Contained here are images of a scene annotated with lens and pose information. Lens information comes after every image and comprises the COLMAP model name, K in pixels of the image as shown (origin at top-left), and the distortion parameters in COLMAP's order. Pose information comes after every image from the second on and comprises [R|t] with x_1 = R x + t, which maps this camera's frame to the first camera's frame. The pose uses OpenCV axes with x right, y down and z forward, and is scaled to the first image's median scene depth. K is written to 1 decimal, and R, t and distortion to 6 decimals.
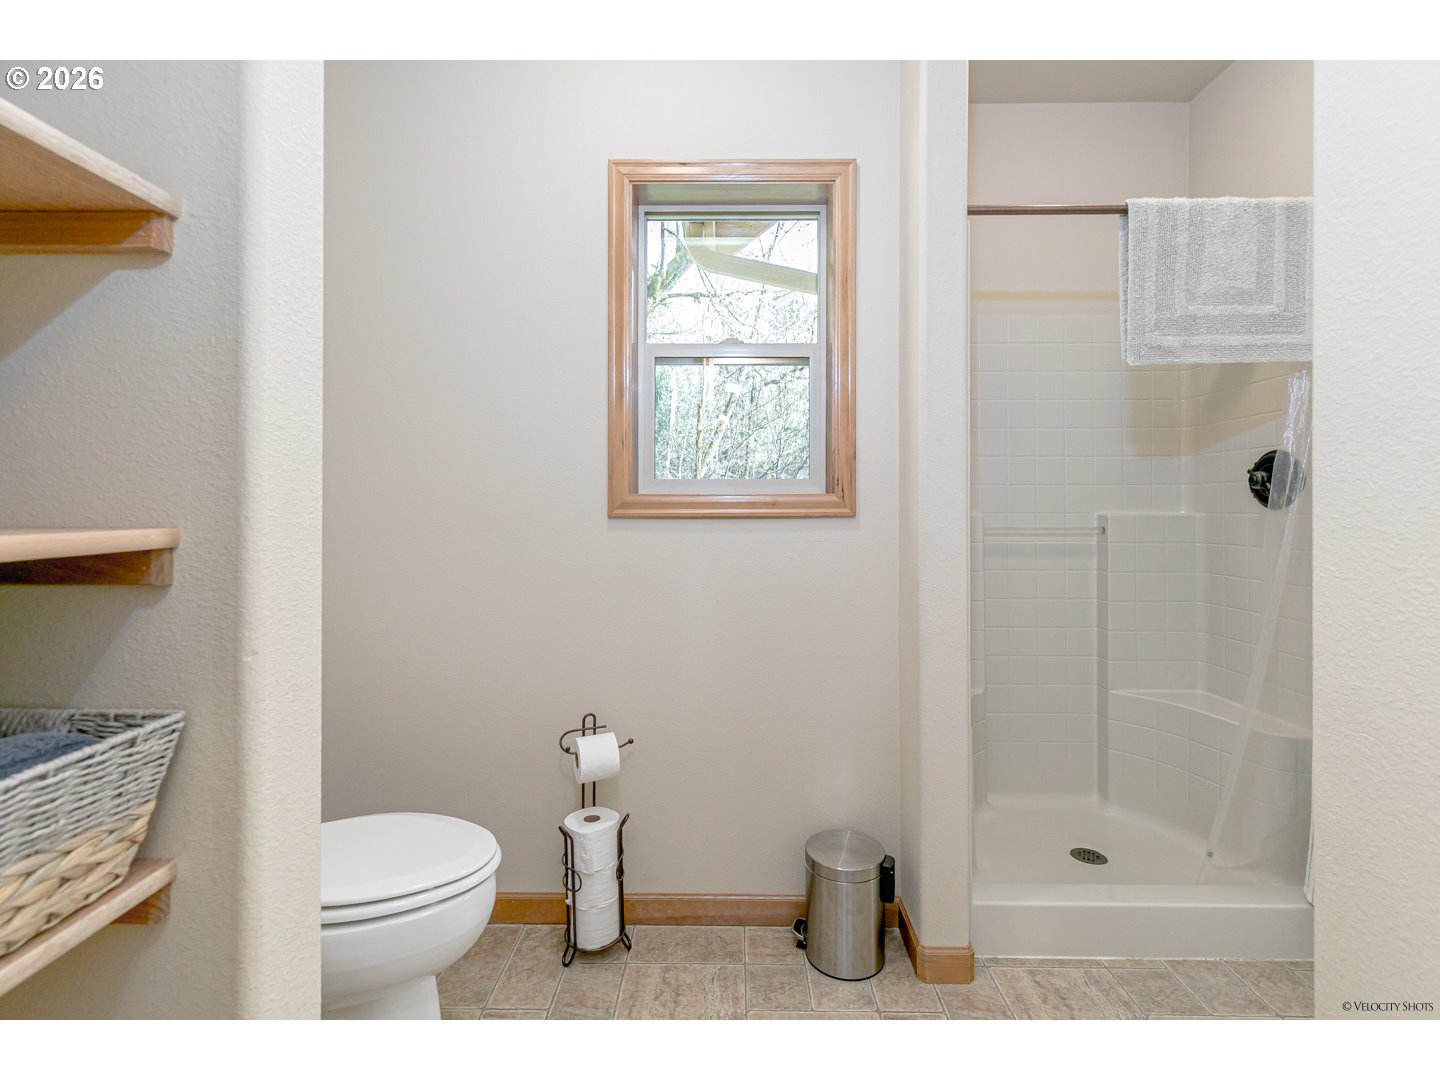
lens RADIAL K [[653.7, 0, 734.2], [0, 653.7, 536.9], [0, 0, 1]] dist [0.005084, 0.000124]
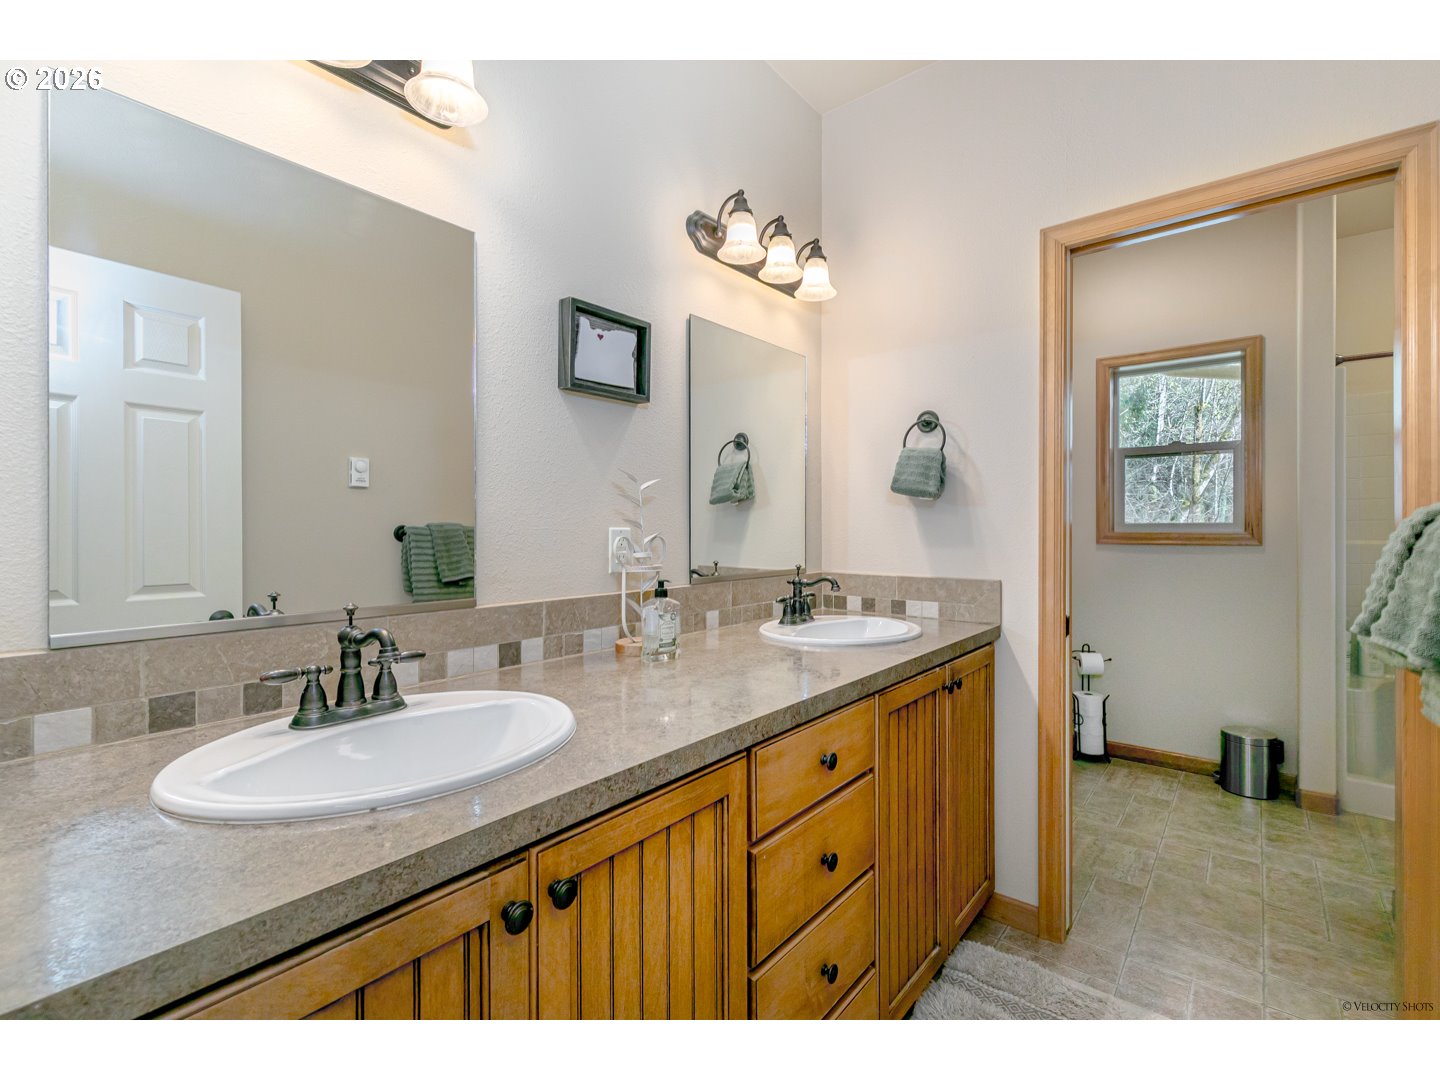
lens RADIAL K [[653.7, 0, 734.2], [0, 653.7, 536.9], [0, 0, 1]] dist [0.005084, 0.000124]
pose [[0.782903, -0.004710, -0.622125, 0.180952], [-0.017975, 0.999383, -0.030186, 0.027996], [0.621884, 0.034816, 0.782335, -1.238941]]
